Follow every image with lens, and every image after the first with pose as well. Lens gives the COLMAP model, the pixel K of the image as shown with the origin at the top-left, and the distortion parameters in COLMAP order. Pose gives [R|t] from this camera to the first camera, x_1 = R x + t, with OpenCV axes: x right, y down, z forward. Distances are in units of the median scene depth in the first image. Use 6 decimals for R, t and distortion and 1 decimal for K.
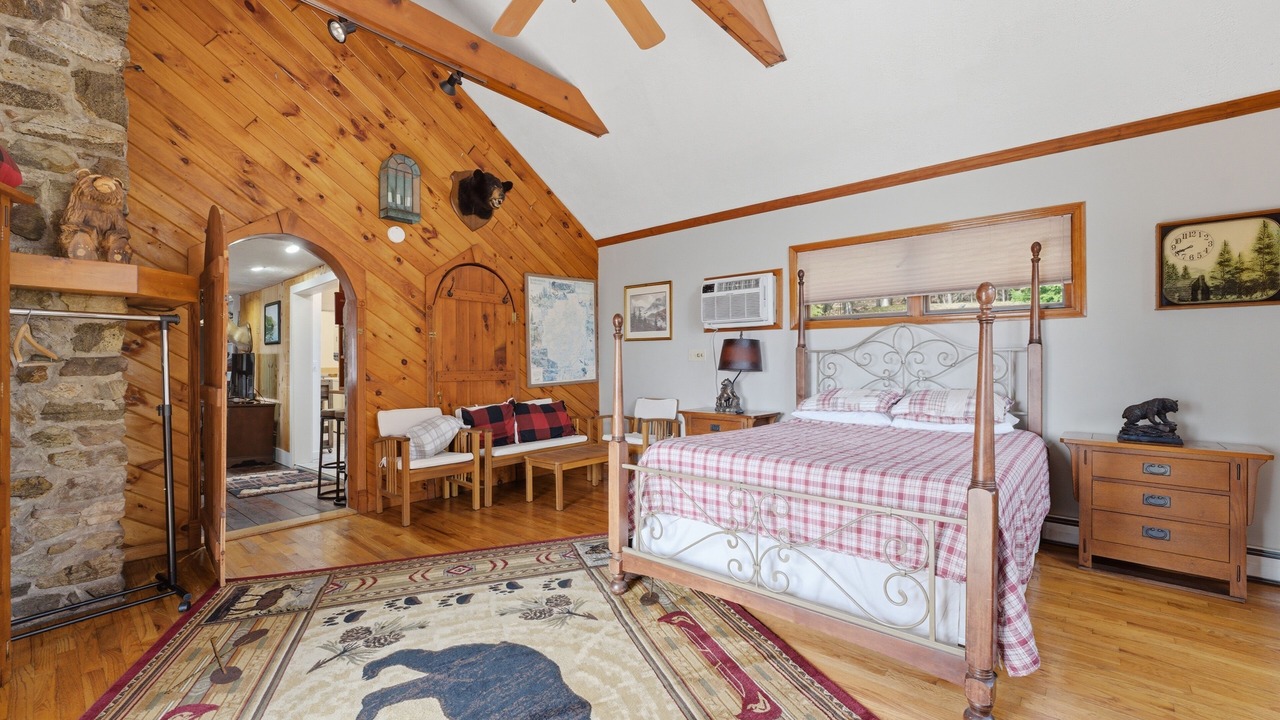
lens RADIAL K [[523.8, 0, 631.8], [0, 523.8, 361.6], [0, 0, 1]] dist [-0.002784, 0.000548]
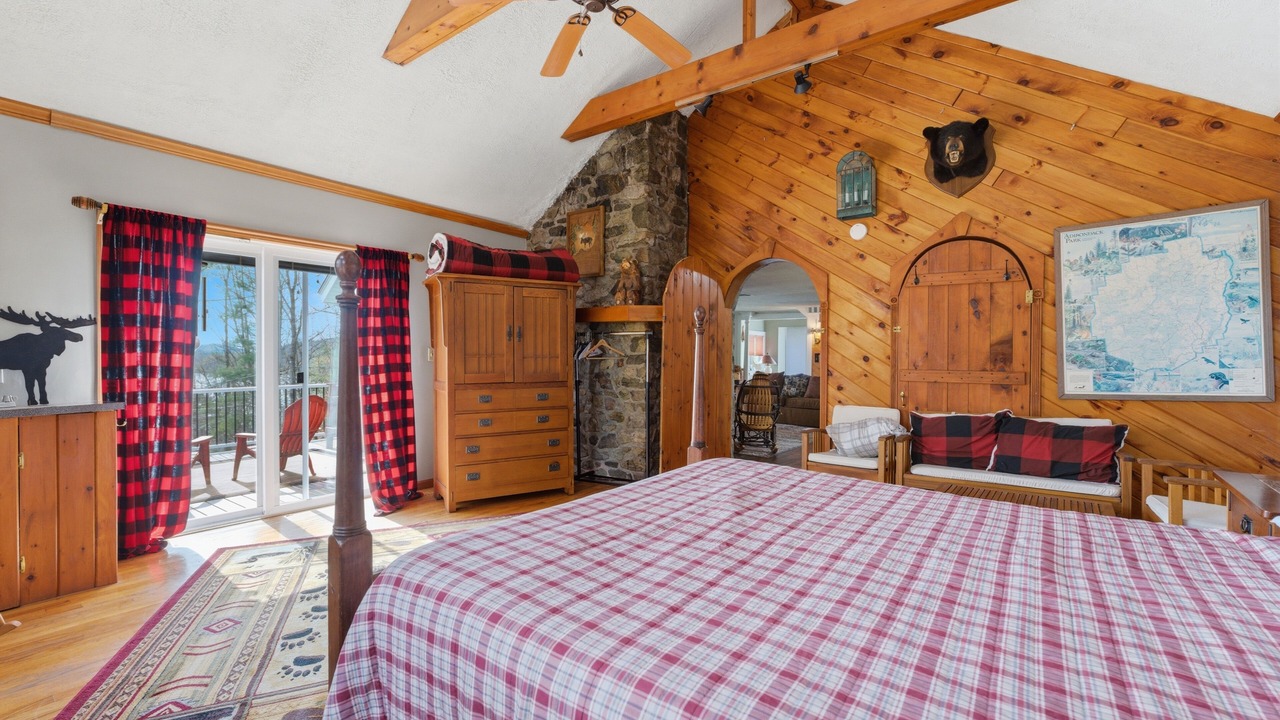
lens RADIAL K [[523.8, 0, 652.0], [0, 523.8, 362.0], [0, 0, 1]] dist [-0.002784, 0.000548]
pose [[0.102841, 0.015560, -0.994576, 0.579735], [-0.003578, 0.999877, 0.015273, -0.007720], [0.994691, 0.001988, 0.102884, 0.569032]]
